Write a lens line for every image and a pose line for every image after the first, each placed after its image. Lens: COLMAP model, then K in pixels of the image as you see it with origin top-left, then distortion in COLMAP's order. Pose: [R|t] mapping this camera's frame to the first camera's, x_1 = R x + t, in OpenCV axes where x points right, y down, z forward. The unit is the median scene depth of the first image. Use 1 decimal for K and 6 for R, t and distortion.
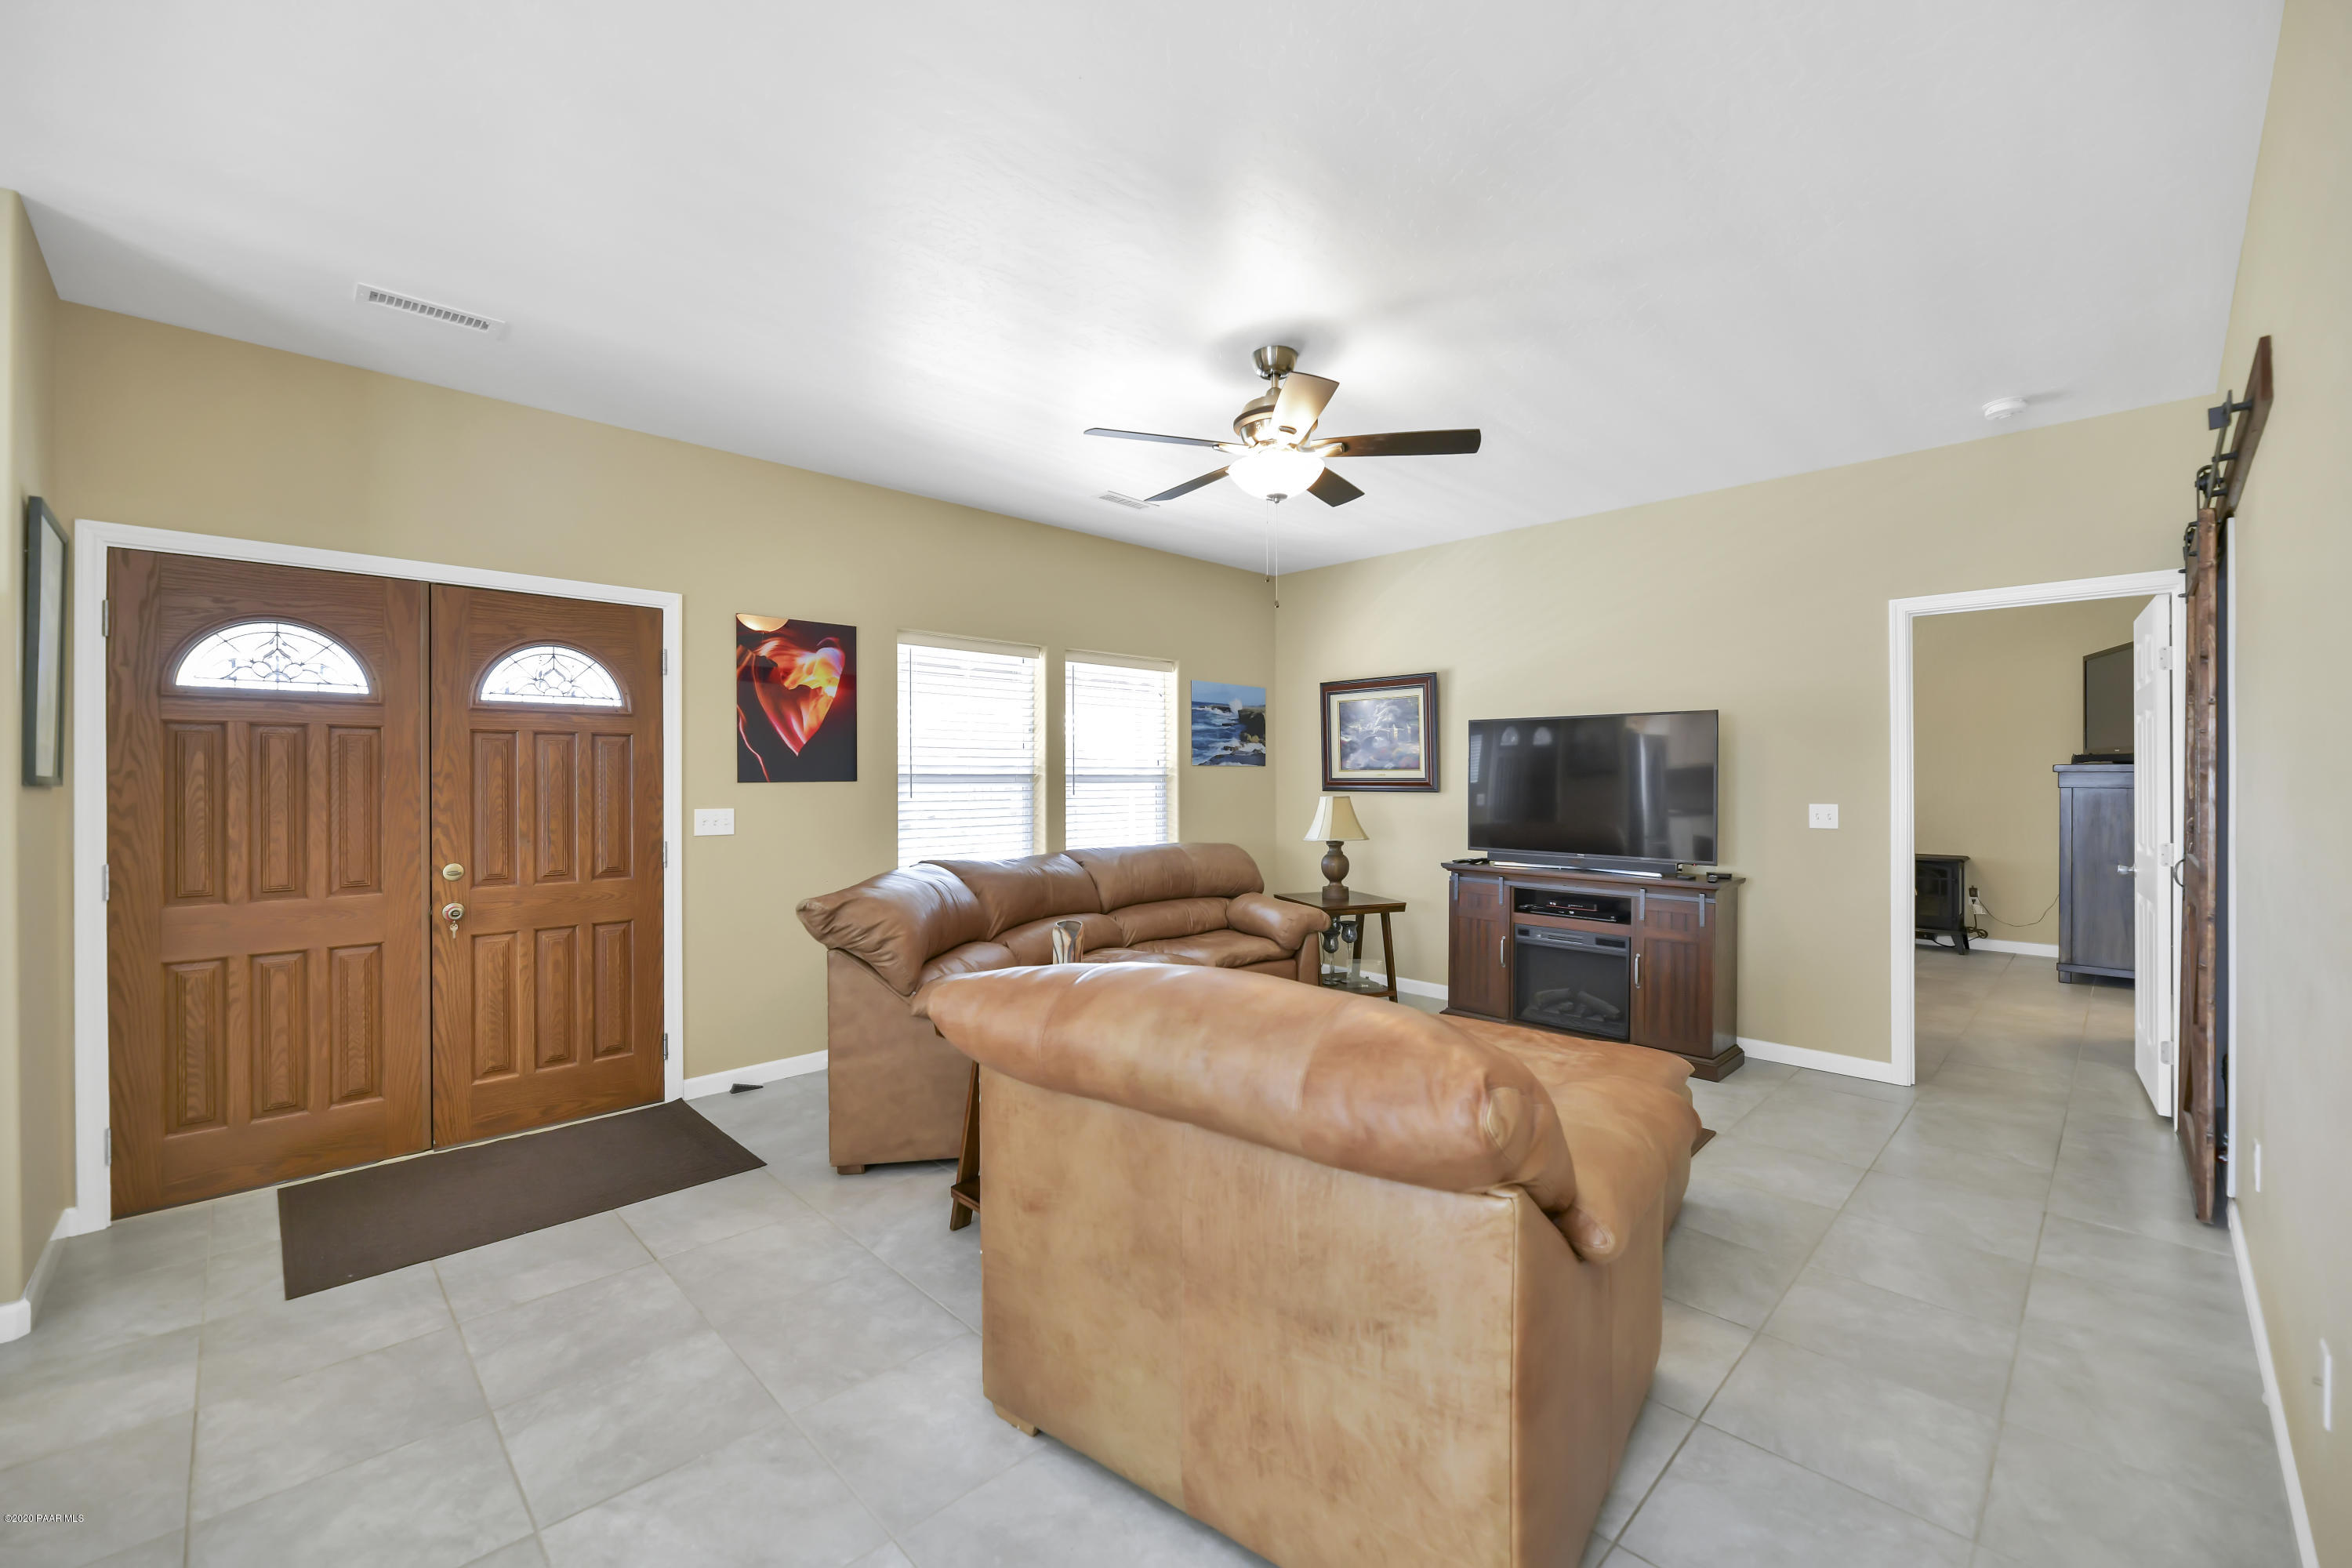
lens RADIAL K [[946.2, 0, 1176.6], [0, 946.2, 782.0], [0, 0, 1]] dist [0.001142, -0.002293]
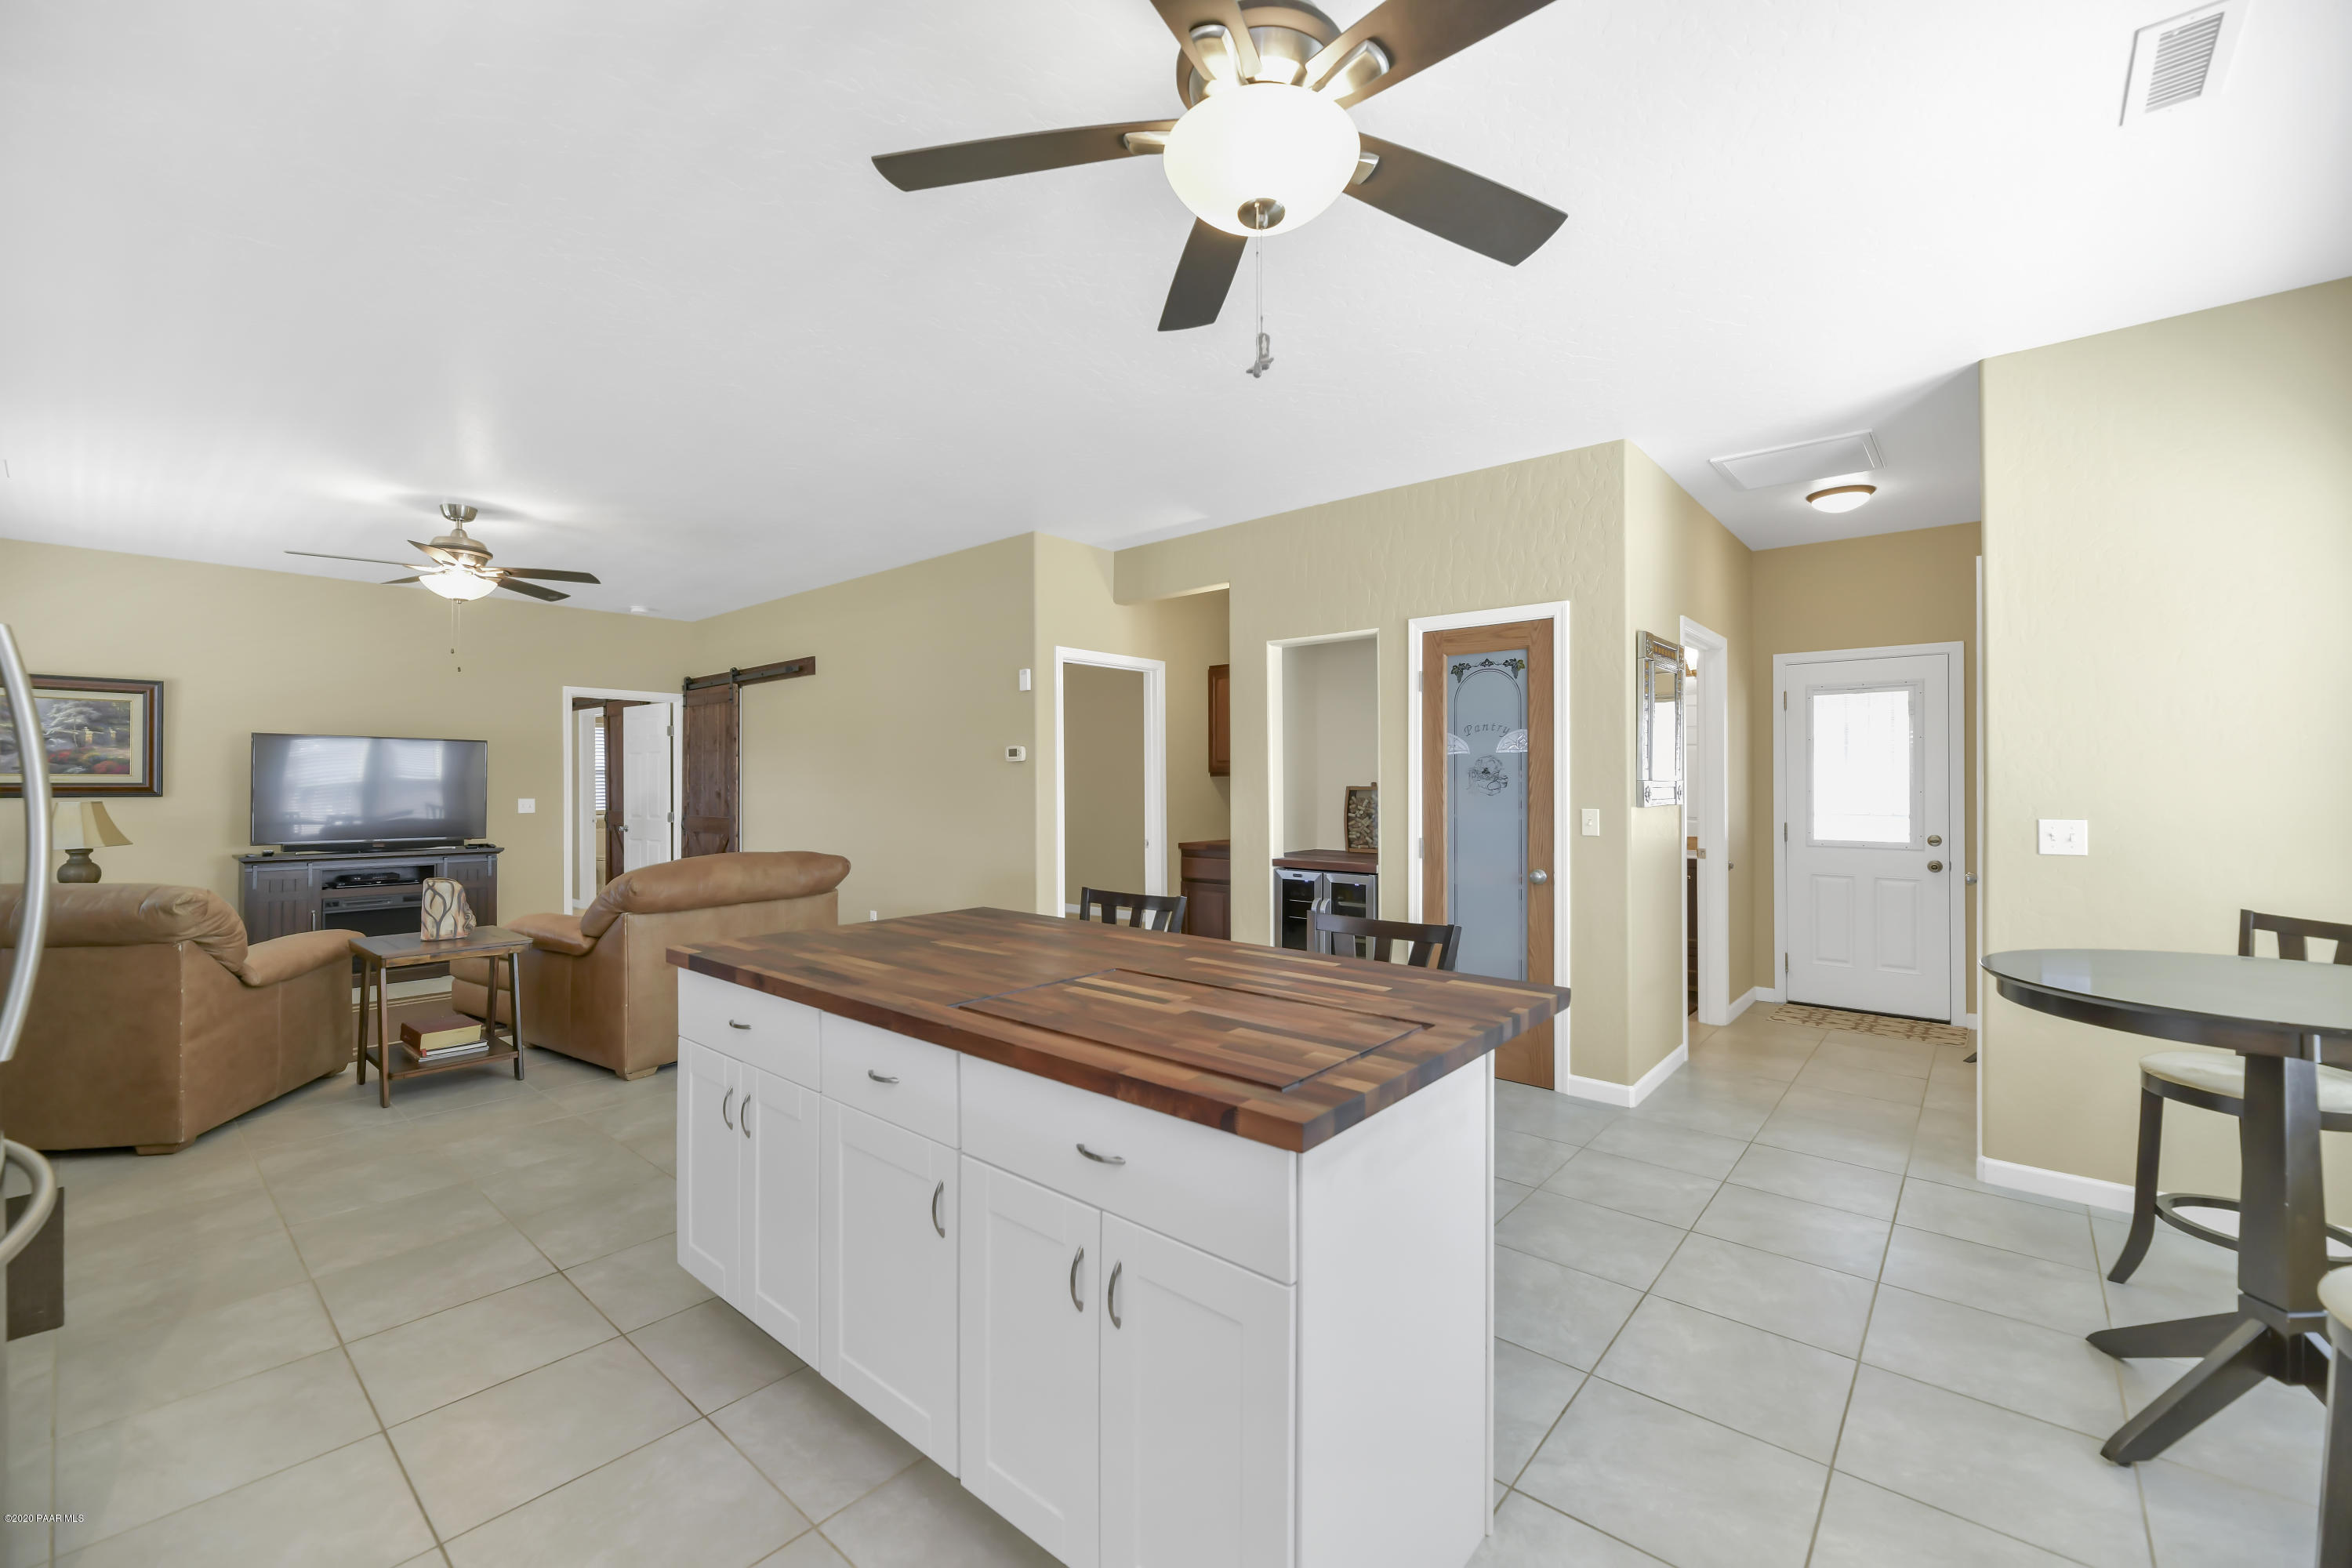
lens RADIAL K [[946.2, 0, 1176.9], [0, 946.2, 786.2], [0, 0, 1]] dist [0.001142, -0.002293]
pose [[-0.087477, 0.000312, 0.996166, -1.068857], [0.004711, 0.999989, 0.000100, 0.005435], [-0.996155, 0.004701, -0.087478, -0.020469]]
